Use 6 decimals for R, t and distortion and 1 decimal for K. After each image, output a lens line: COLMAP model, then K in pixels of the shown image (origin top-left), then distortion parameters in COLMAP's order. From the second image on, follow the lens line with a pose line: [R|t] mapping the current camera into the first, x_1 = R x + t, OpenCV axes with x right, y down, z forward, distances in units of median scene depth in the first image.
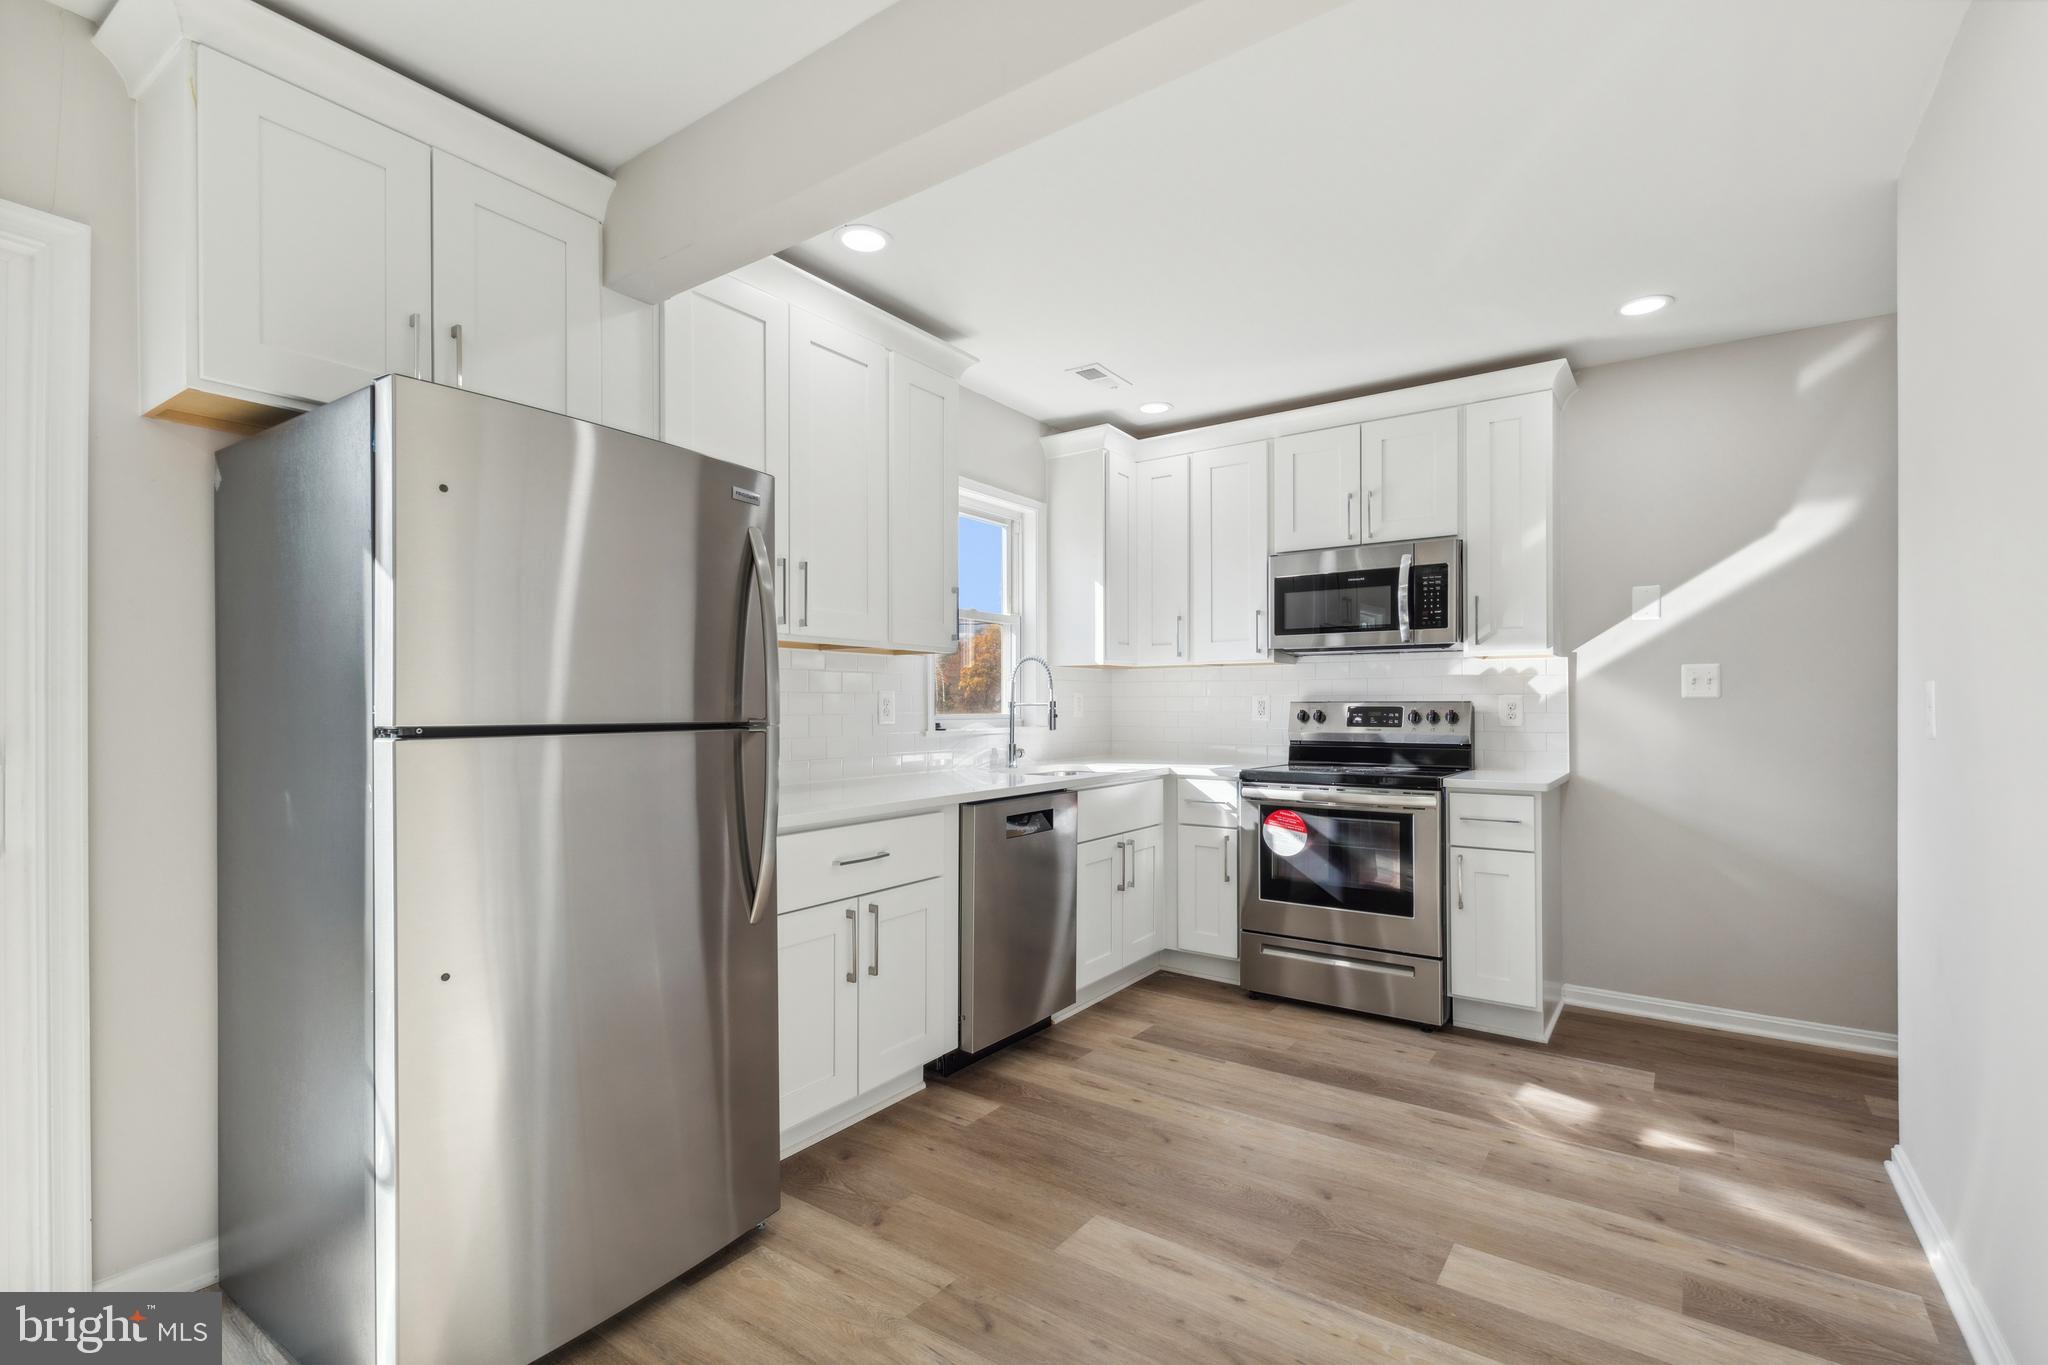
lens RADIAL K [[921.1, 0, 1044.0], [0, 921.1, 712.5], [0, 0, 1]] dist [0.009900, 0.001036]
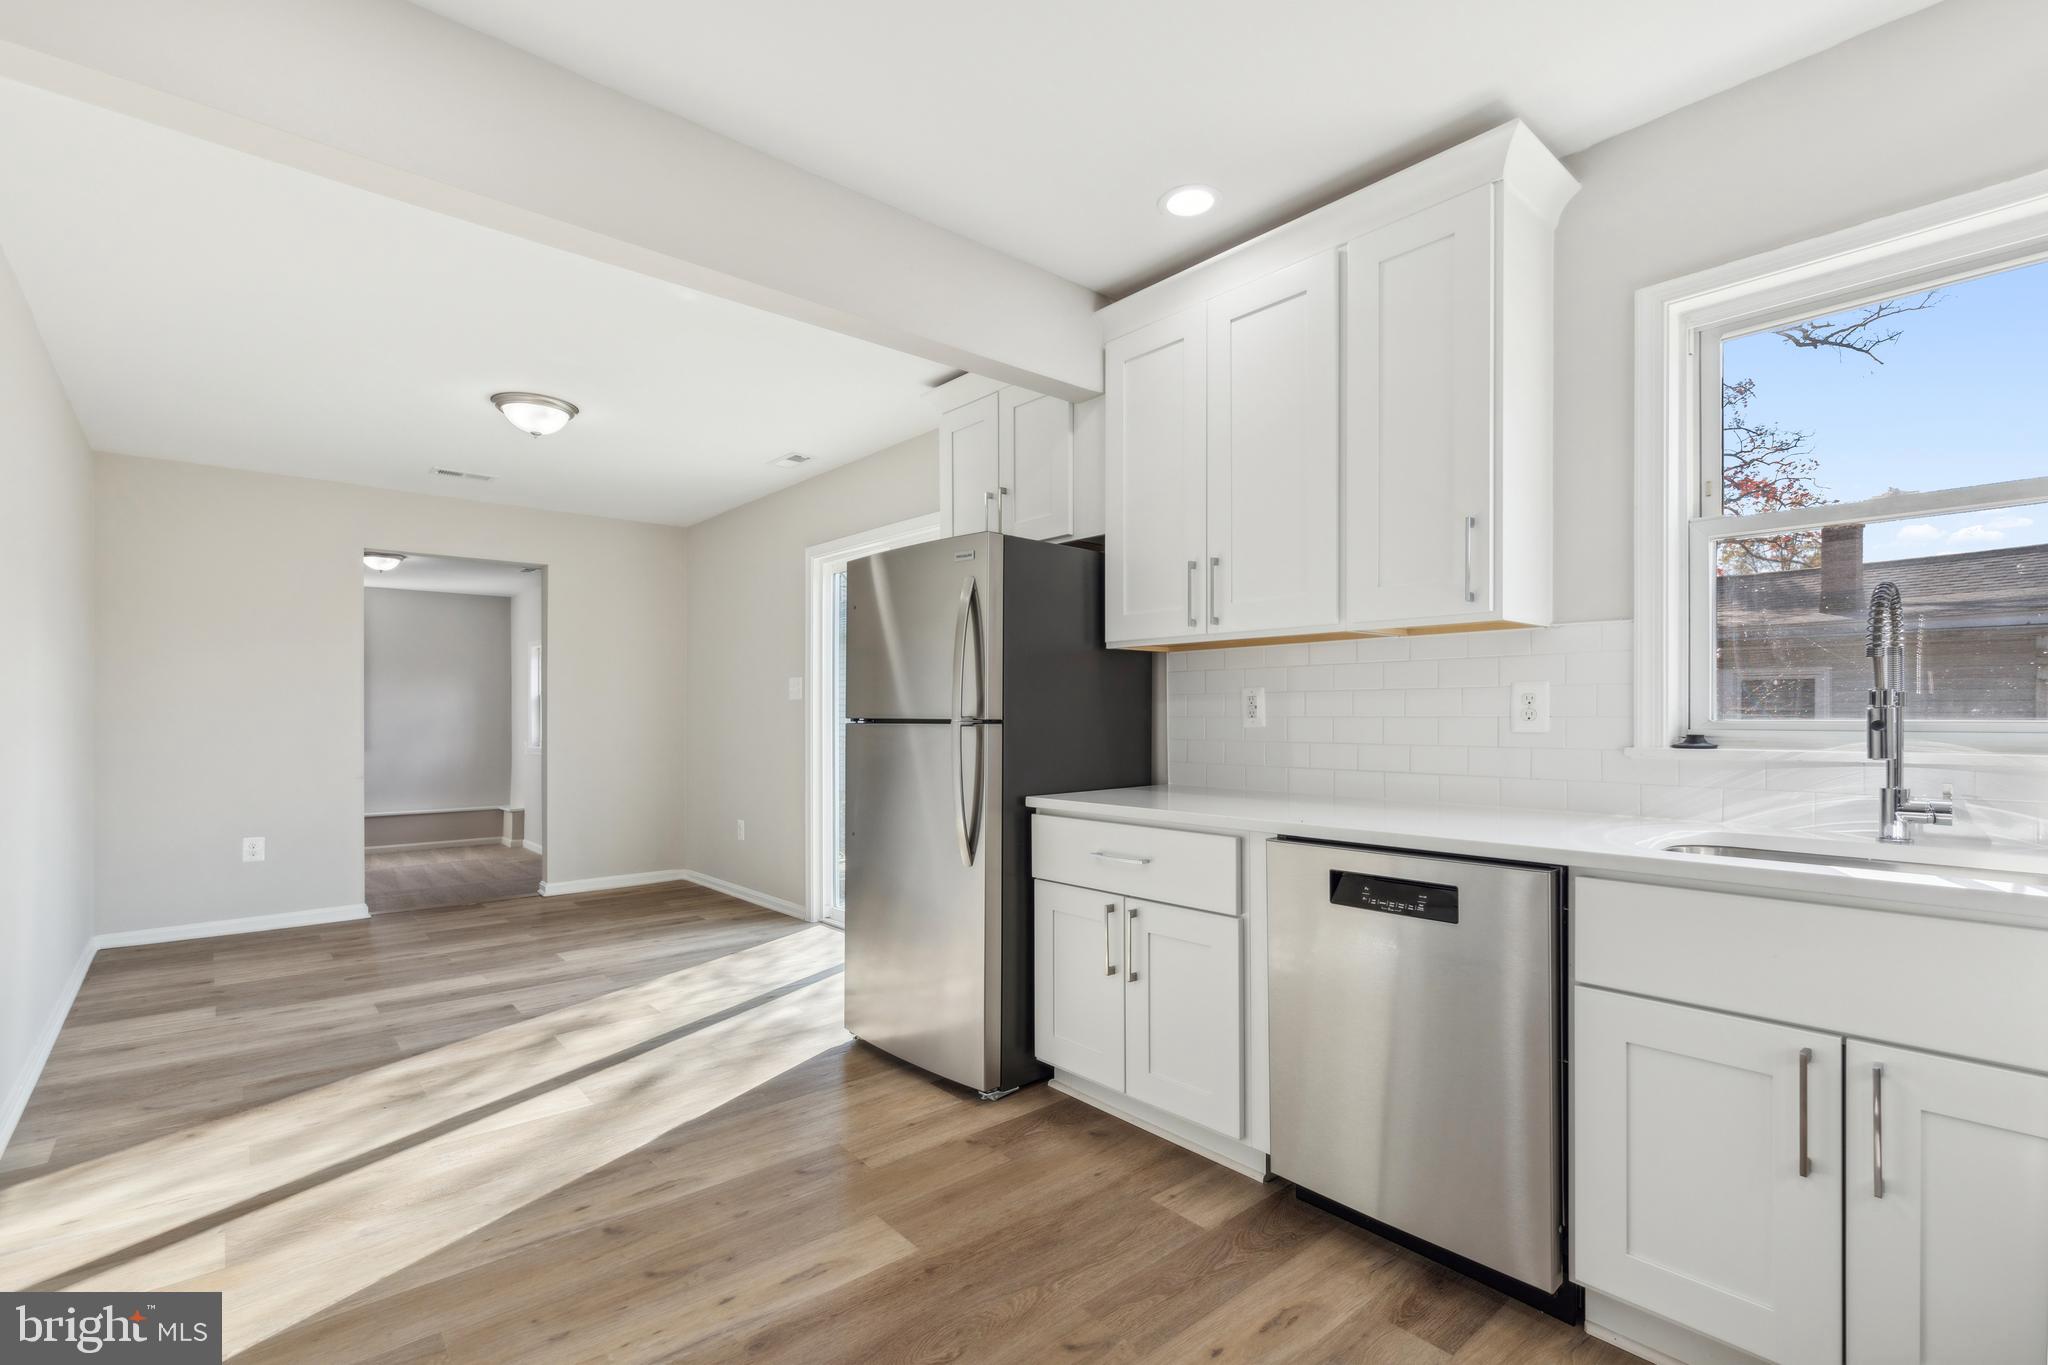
lens RADIAL K [[945.9, 0, 1028.5], [0, 945.9, 717.0], [0, 0, 1]] dist [0.000468, 0.000186]
pose [[-0.255659, 0.000701, -0.966767, 0.570252], [-0.006686, 0.999975, 0.002493, 0.003464], [0.966744, 0.007101, -0.255648, 0.810354]]
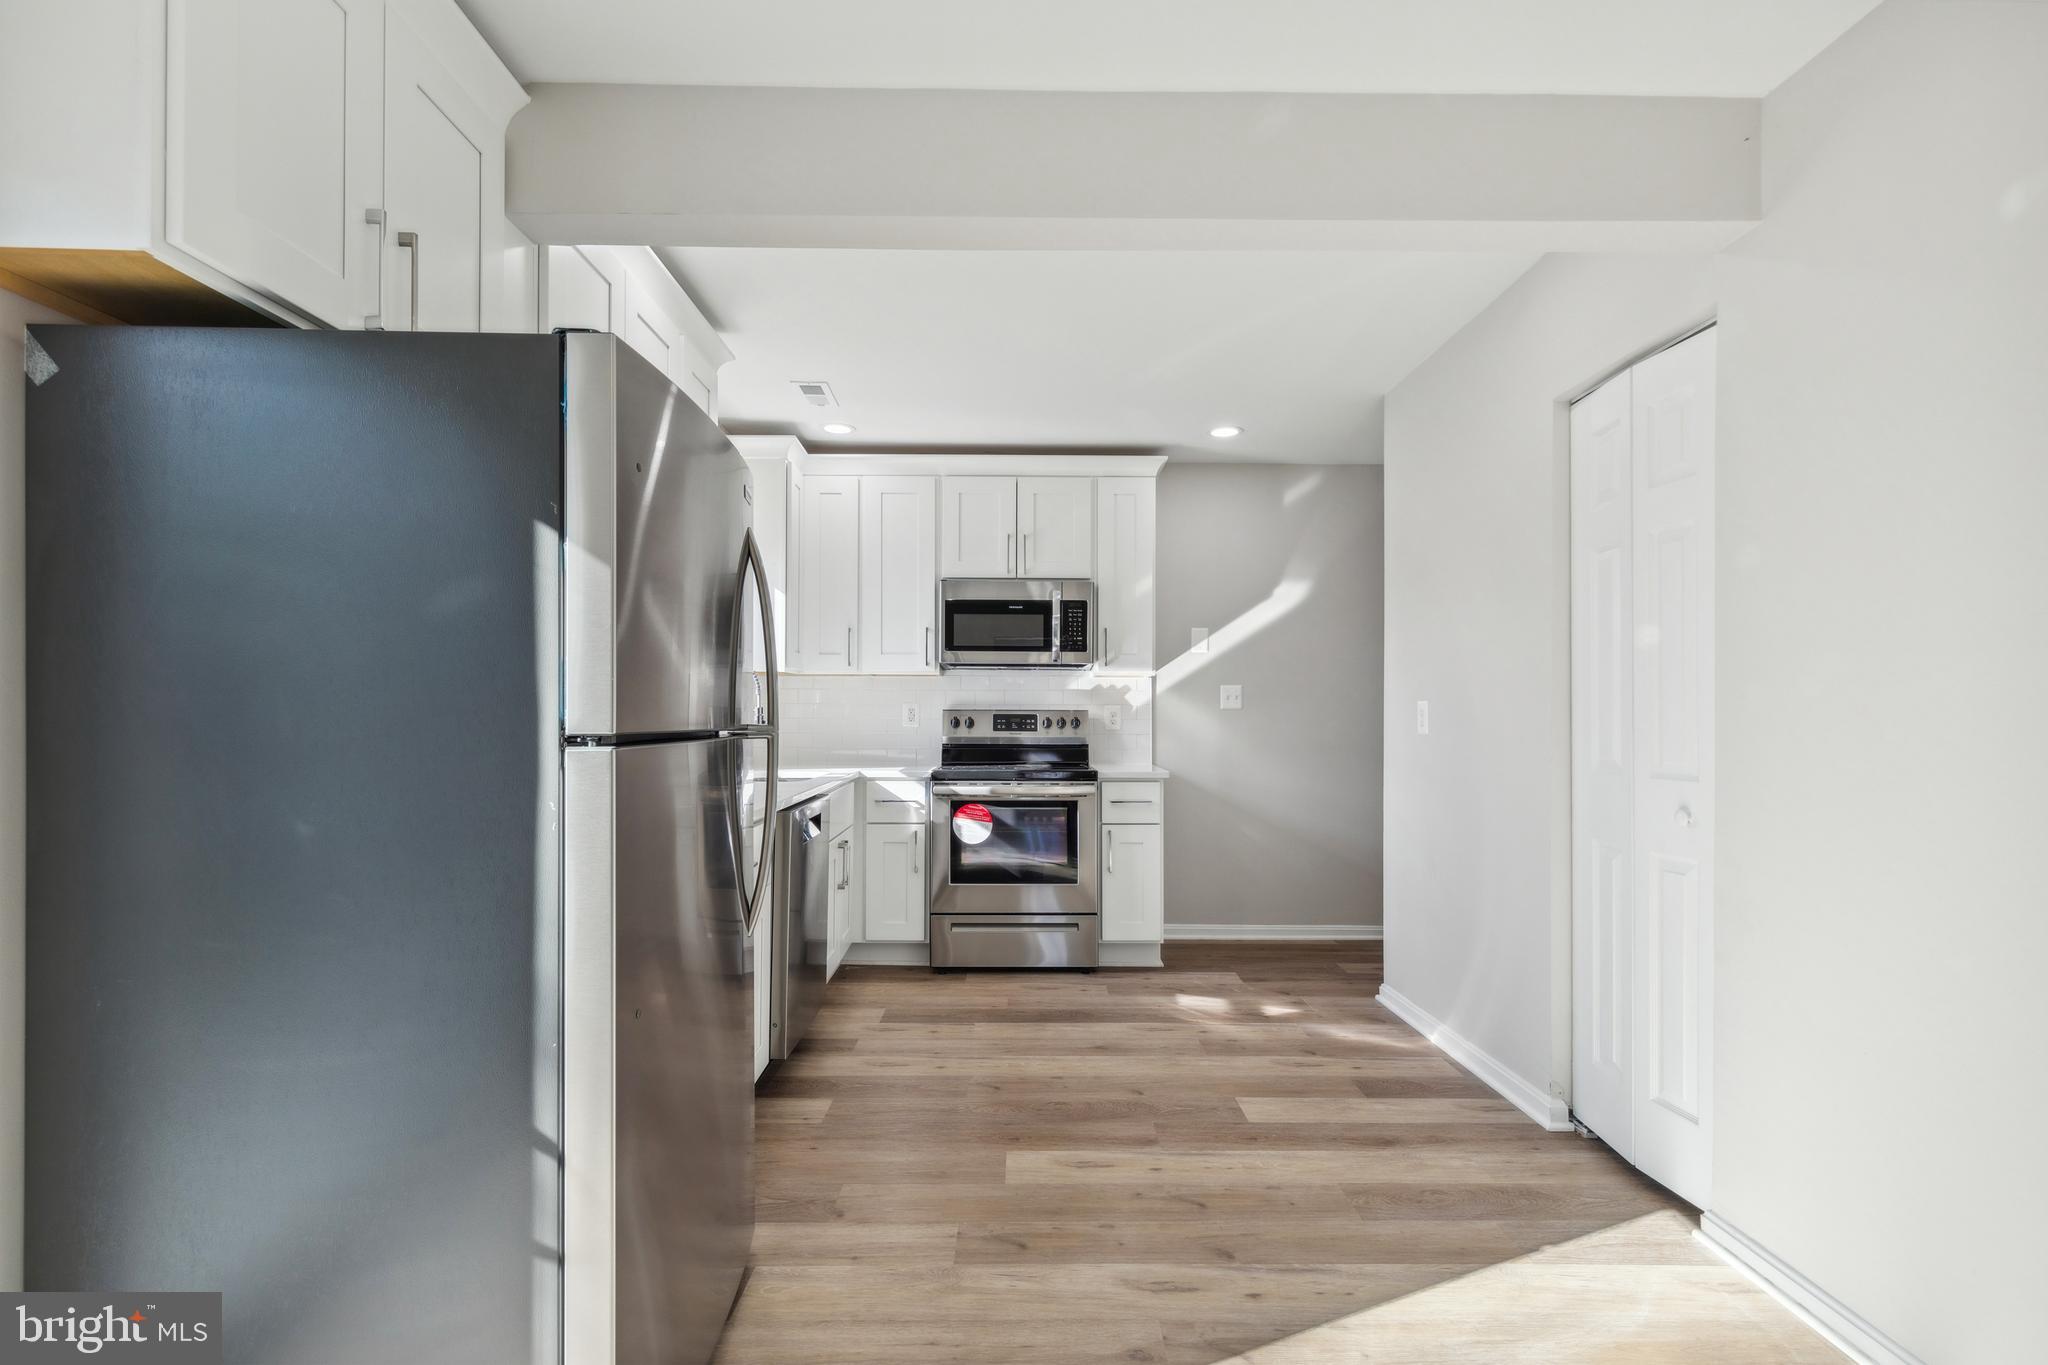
lens RADIAL K [[918.7, 0, 1035.6], [0, 918.7, 715.7], [0, 0, 1]] dist [0.022506, 0.000246]
pose [[0.816002, 0.002959, 0.578042, -0.353106], [-0.000512, 0.999990, -0.004395, 0.000926], [-0.578049, 0.003290, 0.815995, 0.018322]]
